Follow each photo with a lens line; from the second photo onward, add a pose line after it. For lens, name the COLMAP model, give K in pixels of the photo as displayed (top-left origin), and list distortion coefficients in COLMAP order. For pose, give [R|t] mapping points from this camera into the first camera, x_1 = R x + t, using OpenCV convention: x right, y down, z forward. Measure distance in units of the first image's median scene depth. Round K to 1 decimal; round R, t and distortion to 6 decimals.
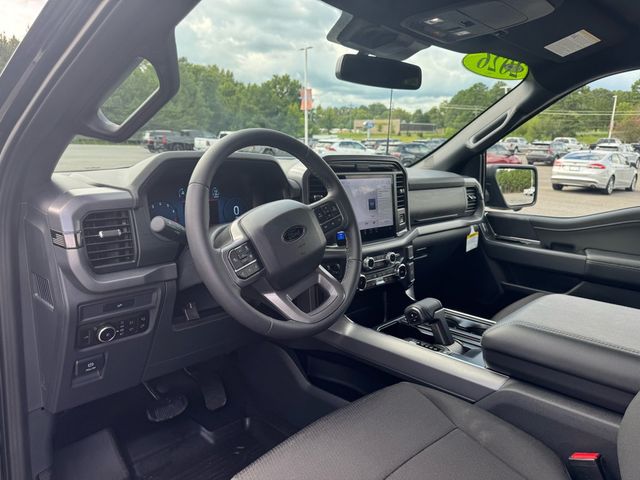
lens RADIAL K [[459.2, 0, 320.0], [0, 459.2, 240.0], [0, 0, 1]] dist [0.029680, -0.032371]
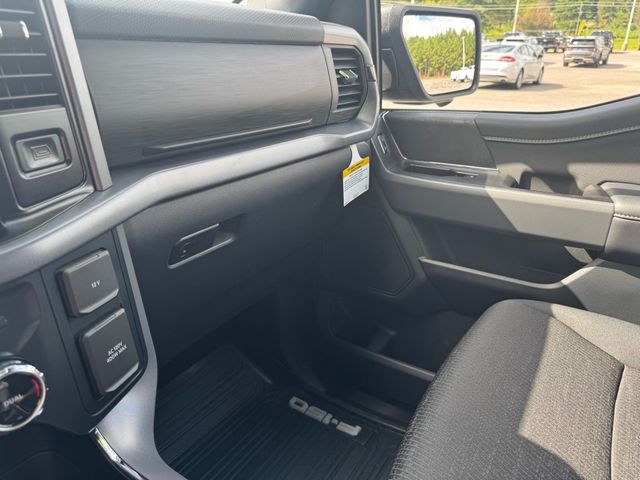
lens RADIAL K [[470.1, 0, 319.4], [0, 470.1, 230.8], [0, 0, 1]] dist [0.007785, -0.006394]
pose [[0.982198, -0.095295, 0.161884, 0.220780], [0.067091, 0.982892, 0.171528, -0.029507], [-0.175460, -0.157614, 0.971788, 0.565421]]
